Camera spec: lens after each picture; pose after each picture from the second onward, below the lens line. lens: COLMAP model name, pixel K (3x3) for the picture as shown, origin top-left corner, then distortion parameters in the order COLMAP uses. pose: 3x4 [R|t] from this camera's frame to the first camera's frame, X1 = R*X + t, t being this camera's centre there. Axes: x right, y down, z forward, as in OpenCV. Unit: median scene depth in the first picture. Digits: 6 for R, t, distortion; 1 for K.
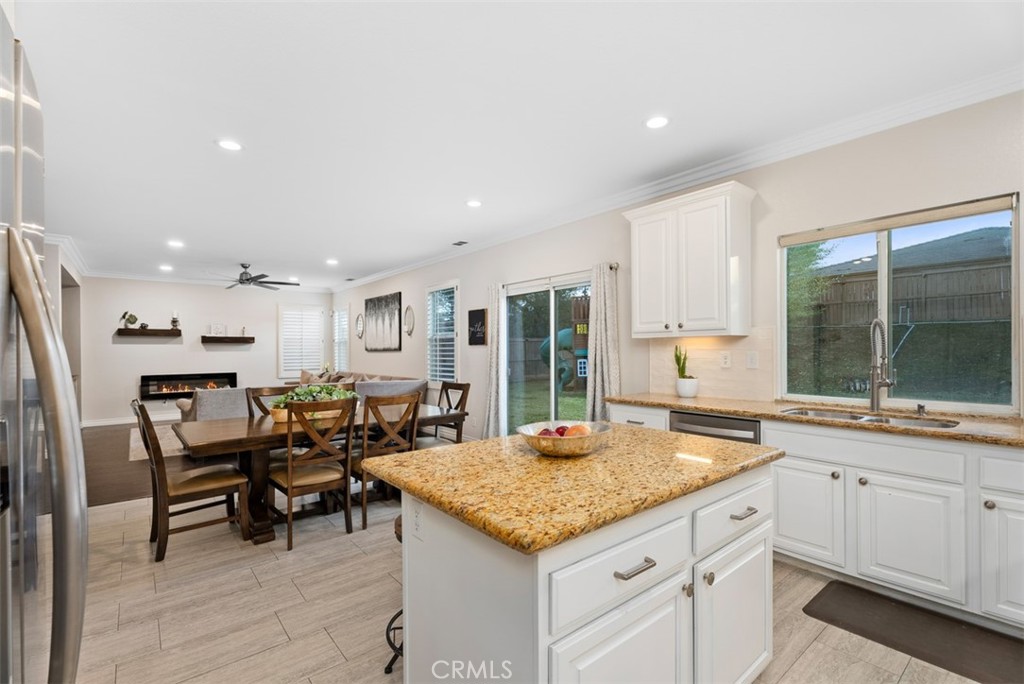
lens RADIAL K [[462.7, 0, 510.0], [0, 462.7, 347.2], [0, 0, 1]] dist [-0.000011, 0.000159]
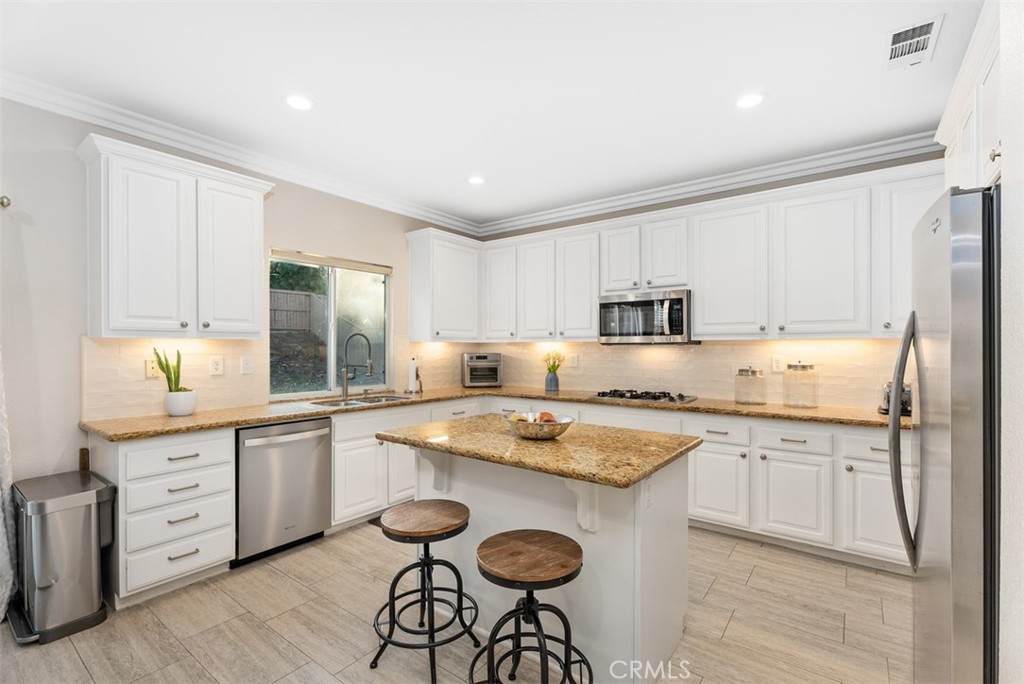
lens RADIAL K [[462.7, 0, 509.8], [0, 462.7, 343.0], [0, 0, 1]] dist [-0.000011, 0.000159]
pose [[-0.233845, 0.016224, 0.972138, -0.534065], [-0.000424, 0.999859, -0.016788, -0.001677], [-0.972274, -0.004338, -0.233805, 0.668492]]
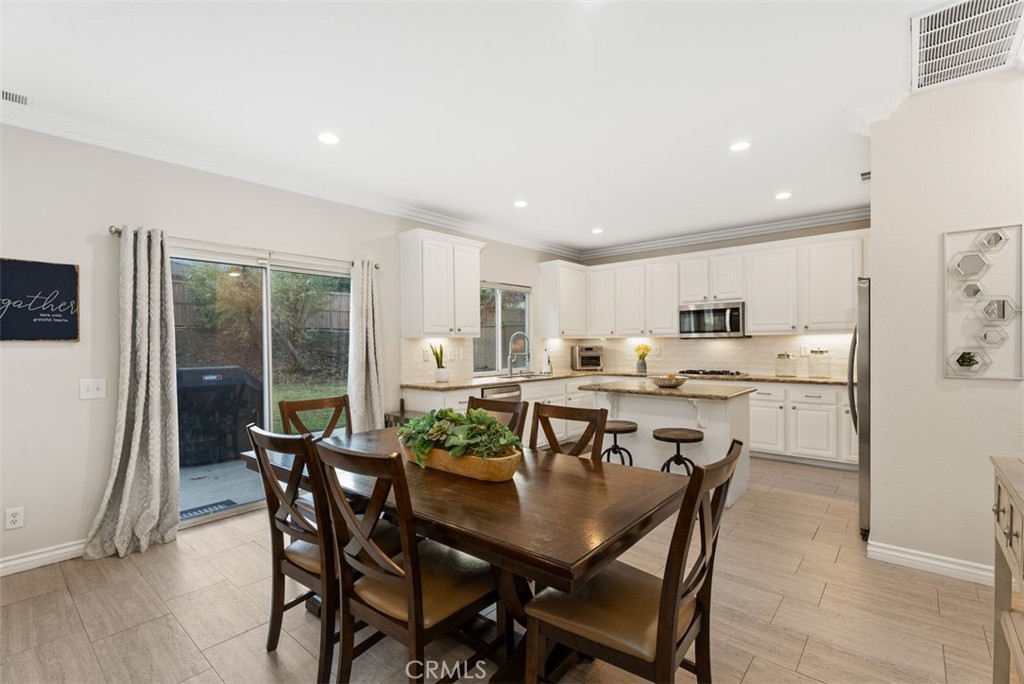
lens RADIAL K [[462.7, 0, 509.9], [0, 462.7, 346.2], [0, 0, 1]] dist [-0.000011, 0.000159]
pose [[-0.167490, 0.006280, 0.985854, -1.026777], [0.008208, 0.999954, -0.004975, 0.012537], [-0.985840, 0.007259, -0.167534, 1.074765]]
